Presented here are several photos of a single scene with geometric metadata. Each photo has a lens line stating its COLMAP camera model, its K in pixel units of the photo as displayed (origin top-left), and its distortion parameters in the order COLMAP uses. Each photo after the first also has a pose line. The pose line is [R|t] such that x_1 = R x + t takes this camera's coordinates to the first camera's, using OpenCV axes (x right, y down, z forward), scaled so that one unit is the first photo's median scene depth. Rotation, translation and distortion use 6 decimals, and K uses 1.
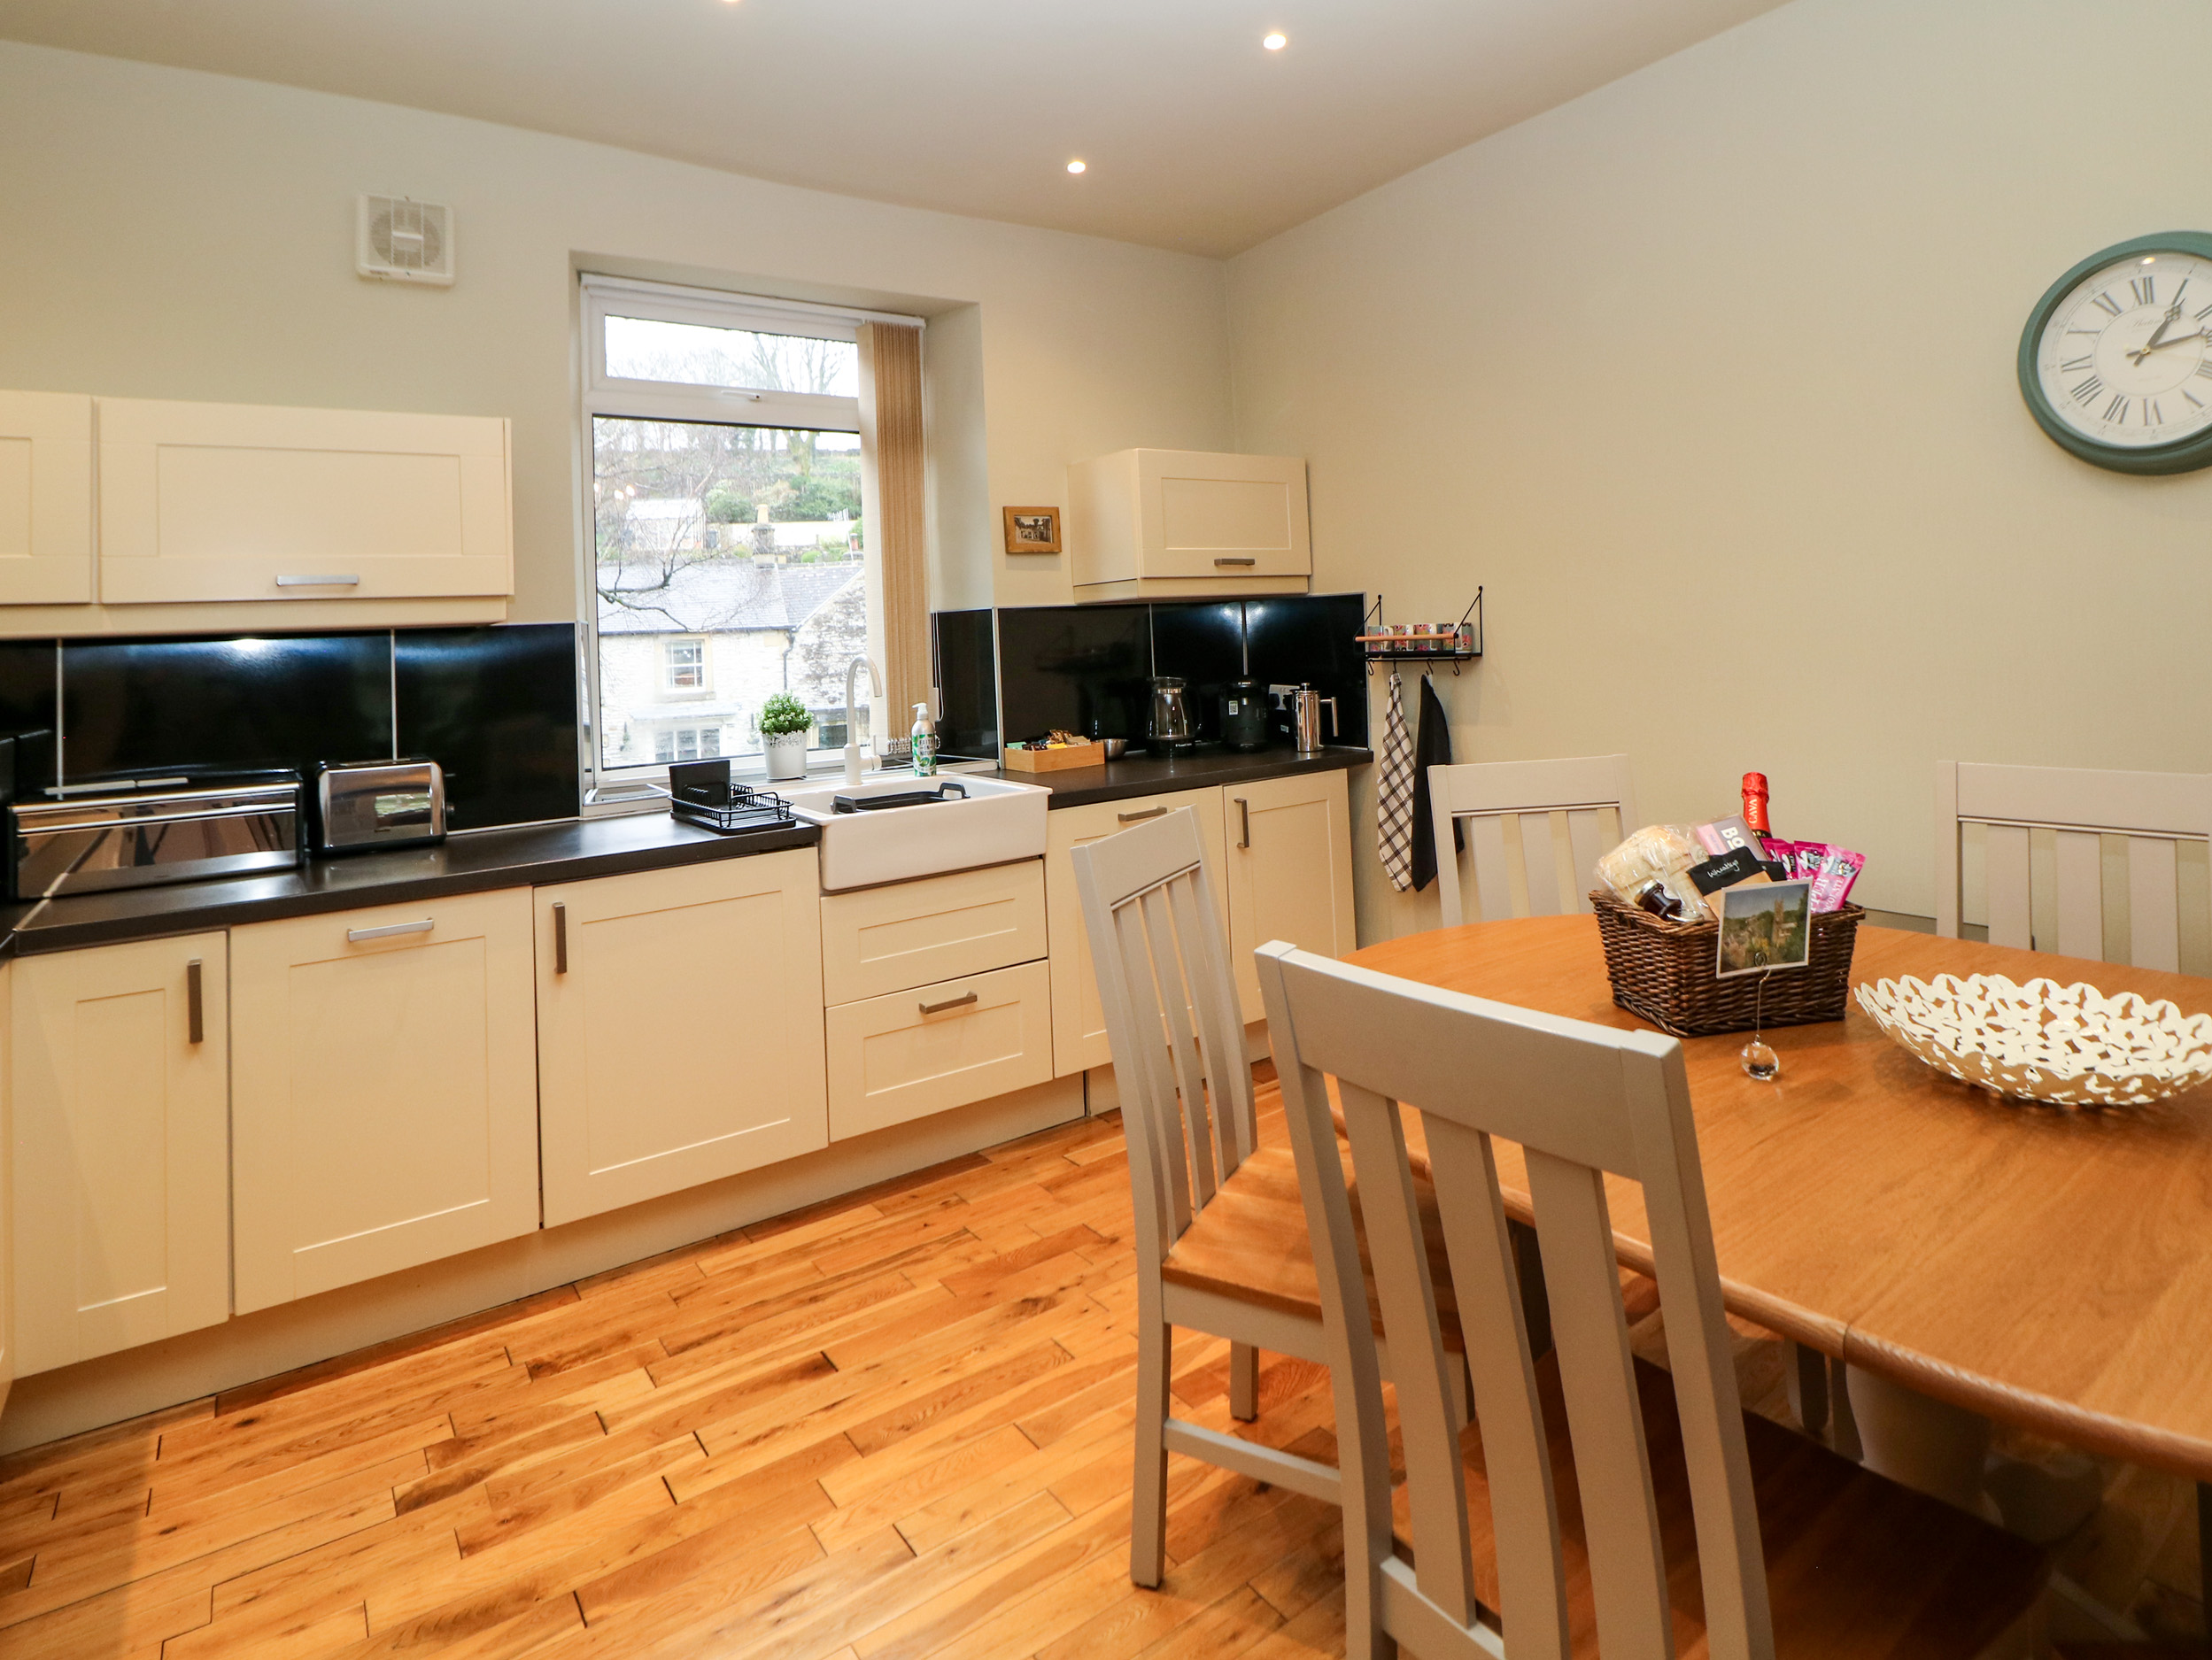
lens RADIAL K [[1186.3, 0, 1141.6], [0, 1186.3, 589.8], [0, 0, 1]] dist [-0.001761, -0.000055]
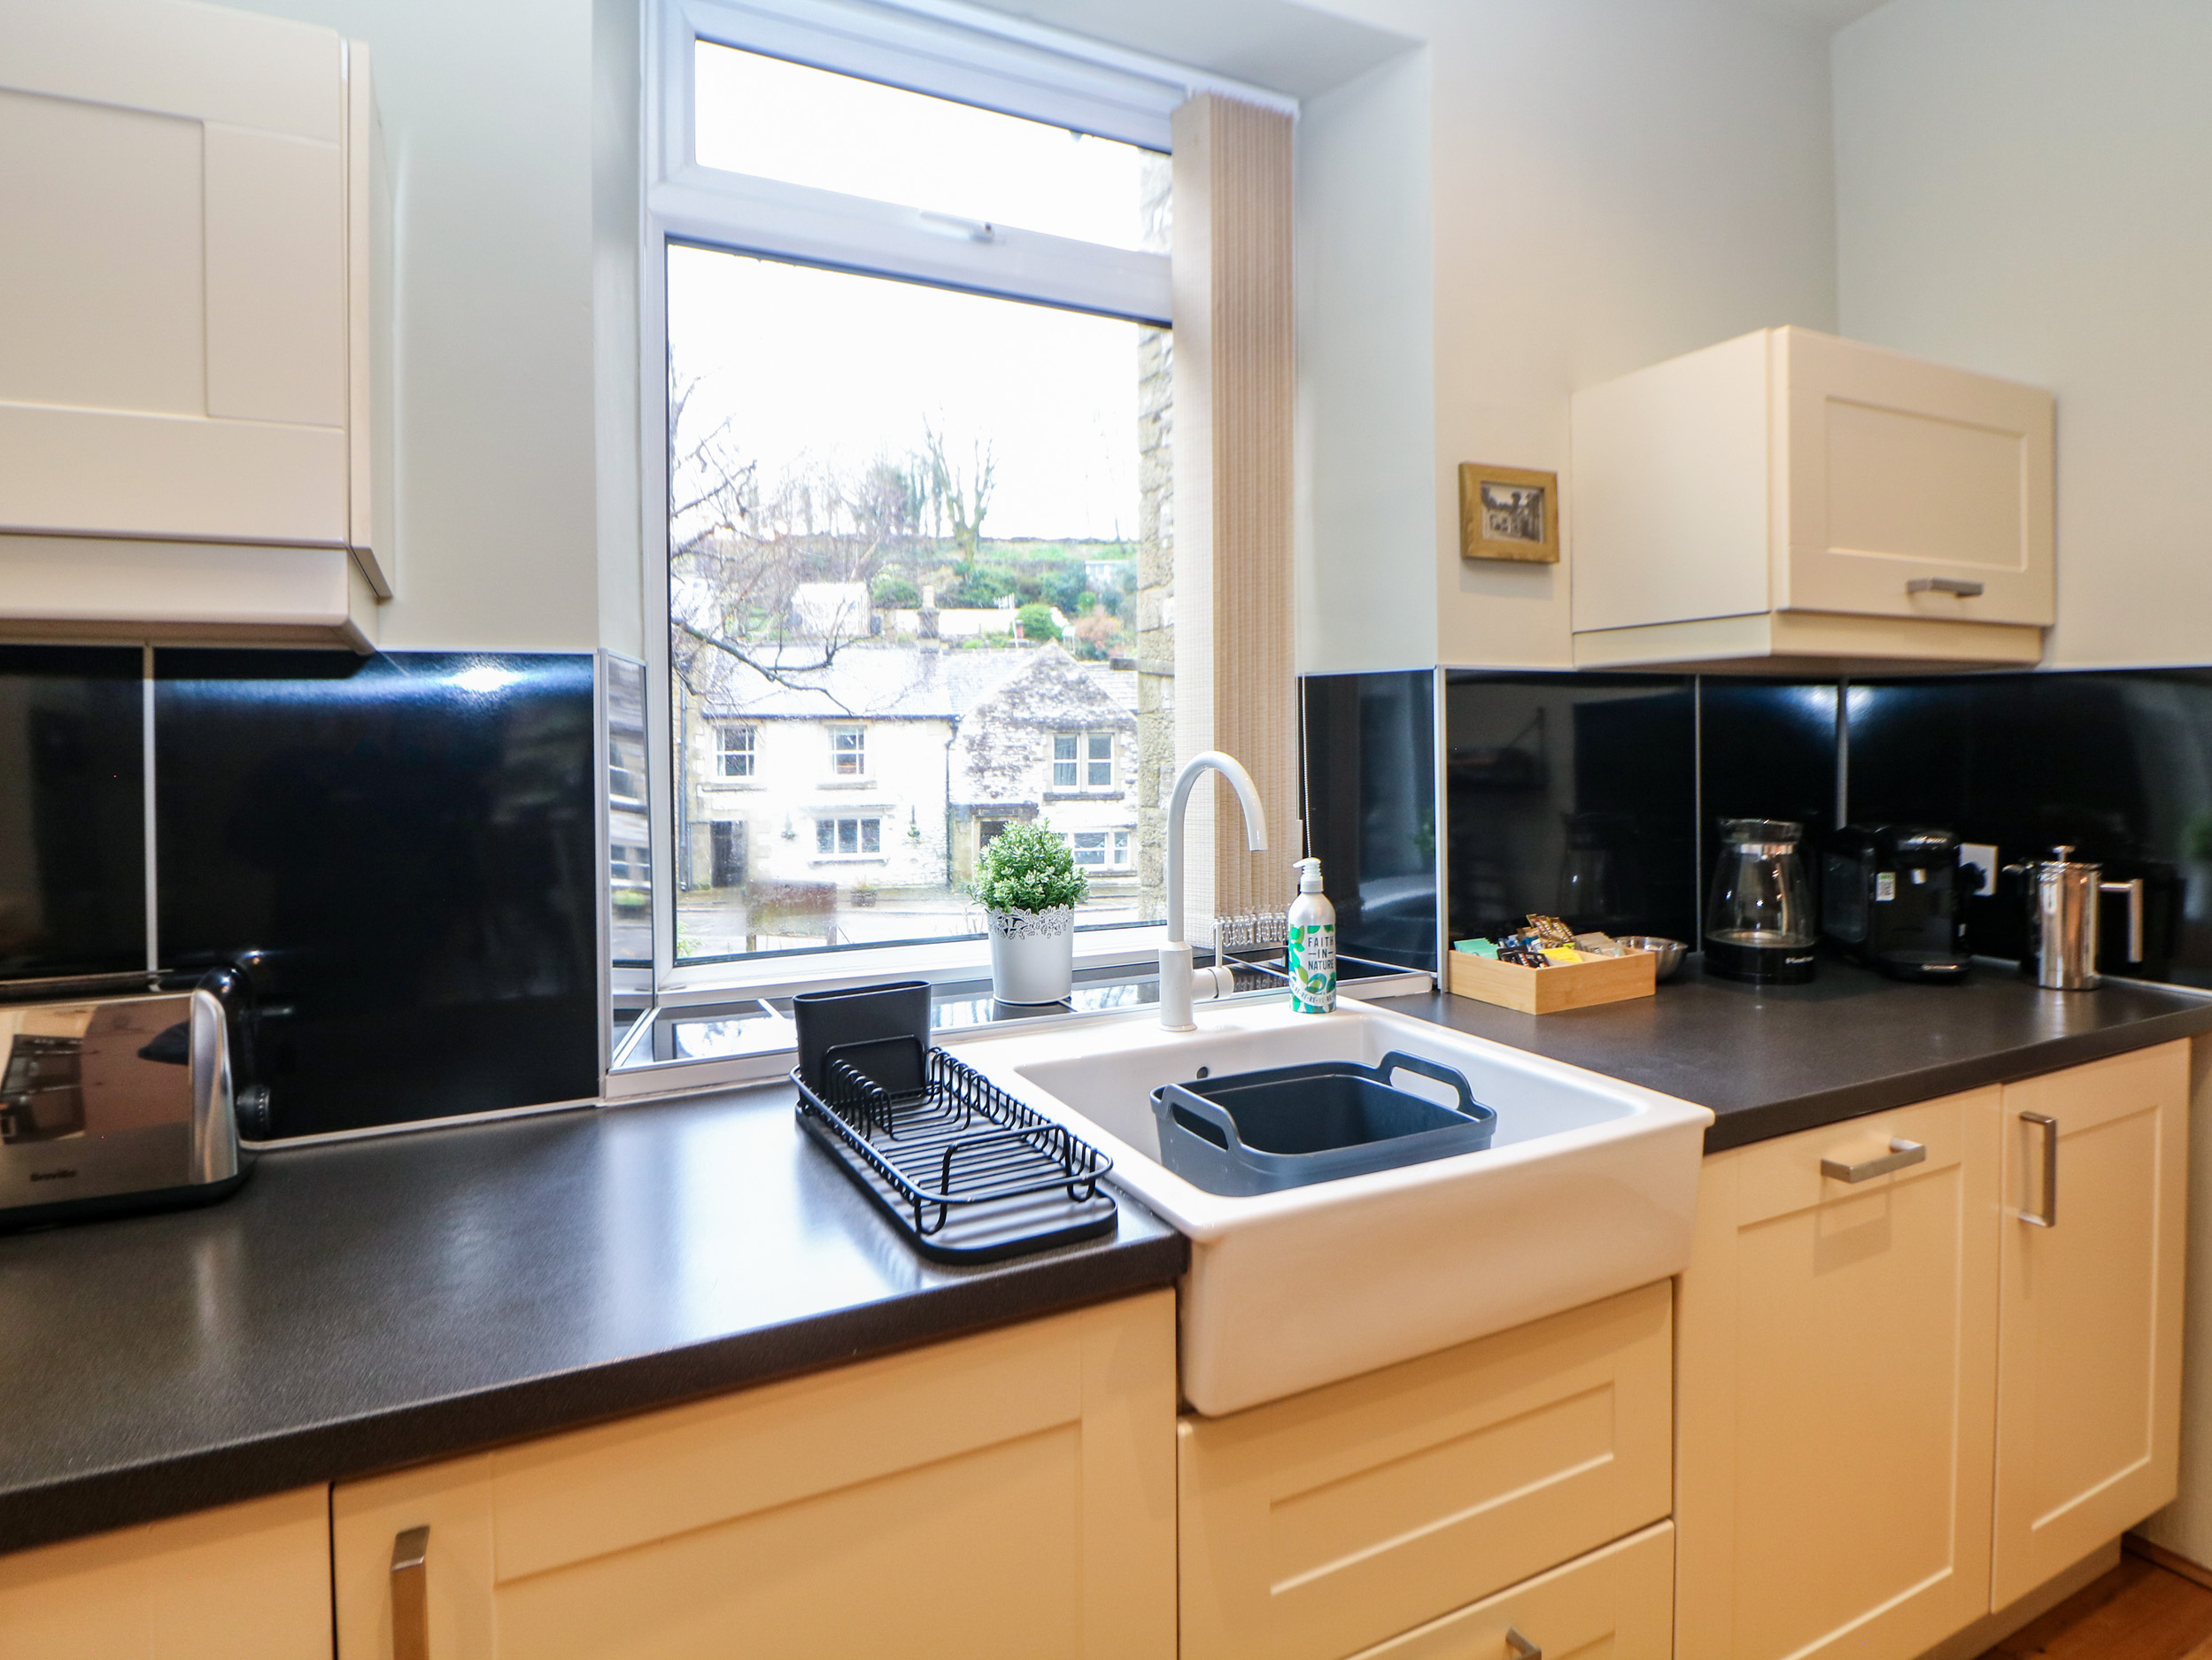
lens RADIAL K [[1206.4, 0, 1104.1], [0, 1206.4, 758.2], [0, 0, 1]] dist [0.000895, 0.000271]
pose [[0.986764, 0.040778, -0.156949, -0.173846], [-0.031779, 0.997727, 0.059430, 0.026391], [0.159016, -0.053655, 0.985817, 0.461508]]
